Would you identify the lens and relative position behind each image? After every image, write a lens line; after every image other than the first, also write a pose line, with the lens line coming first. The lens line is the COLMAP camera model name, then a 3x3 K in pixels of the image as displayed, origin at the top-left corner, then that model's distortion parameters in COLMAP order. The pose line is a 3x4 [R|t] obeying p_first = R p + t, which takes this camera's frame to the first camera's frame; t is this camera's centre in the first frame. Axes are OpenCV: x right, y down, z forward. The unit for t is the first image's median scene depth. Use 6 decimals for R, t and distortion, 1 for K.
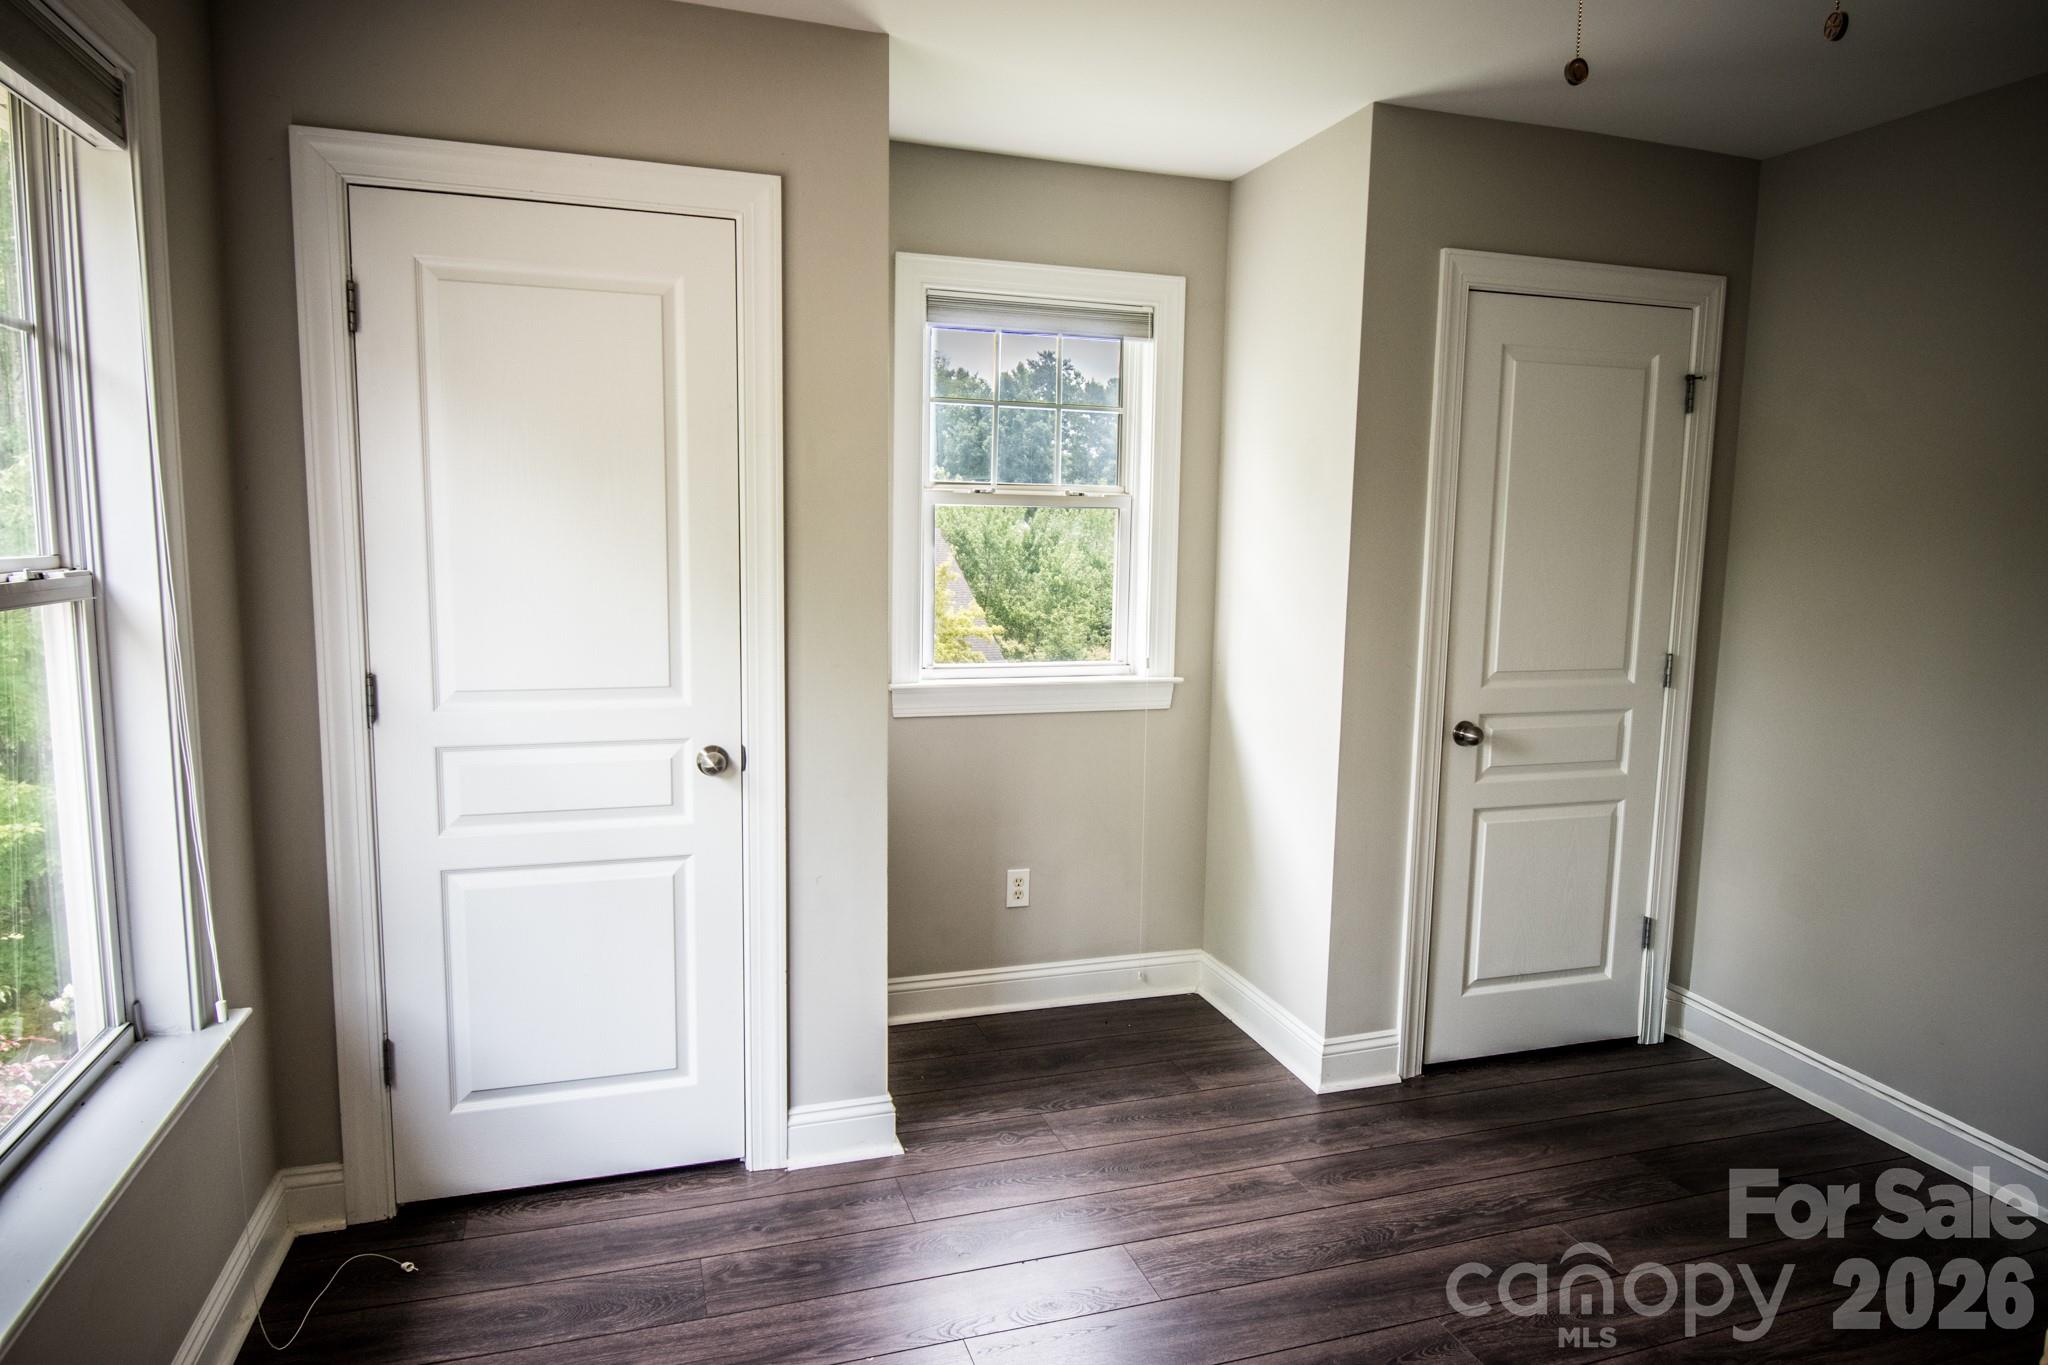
lens RADIAL K [[1243.2, 0, 1024.8], [0, 1243.2, 683.3], [0, 0, 1]] dist [0.001864, -0.015295]
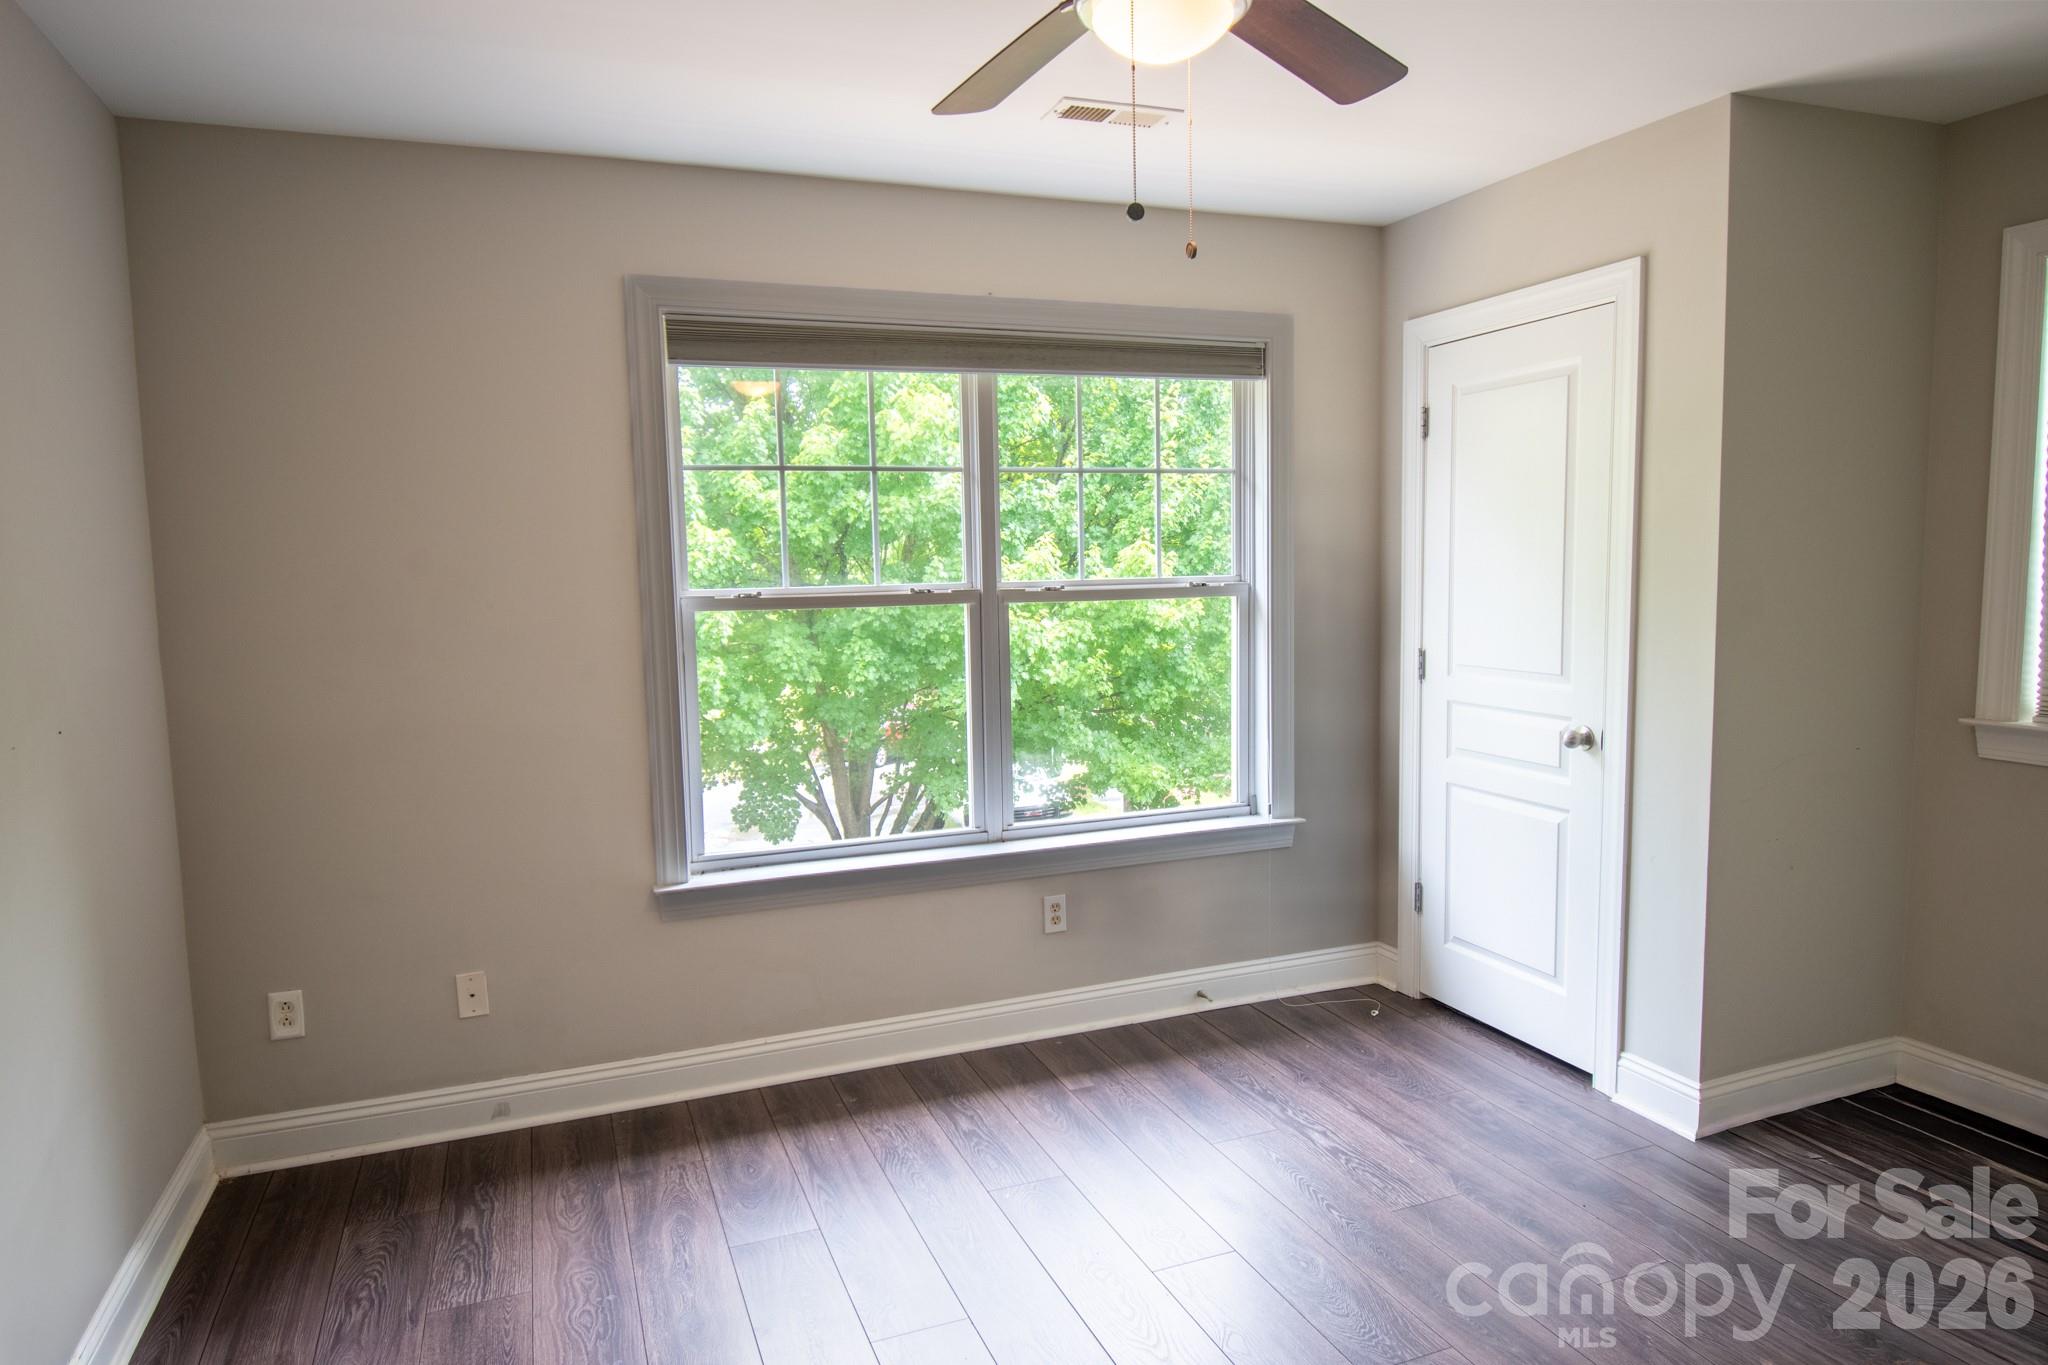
lens RADIAL K [[1243.2, 0, 1023.9], [0, 1243.2, 690.5], [0, 0, 1]] dist [0.001864, -0.015295]
pose [[0.050493, 0.084763, -0.995121, 1.003090], [-0.099302, 0.991881, 0.079448, -0.029808], [0.993775, 0.094806, 0.058501, 0.385900]]
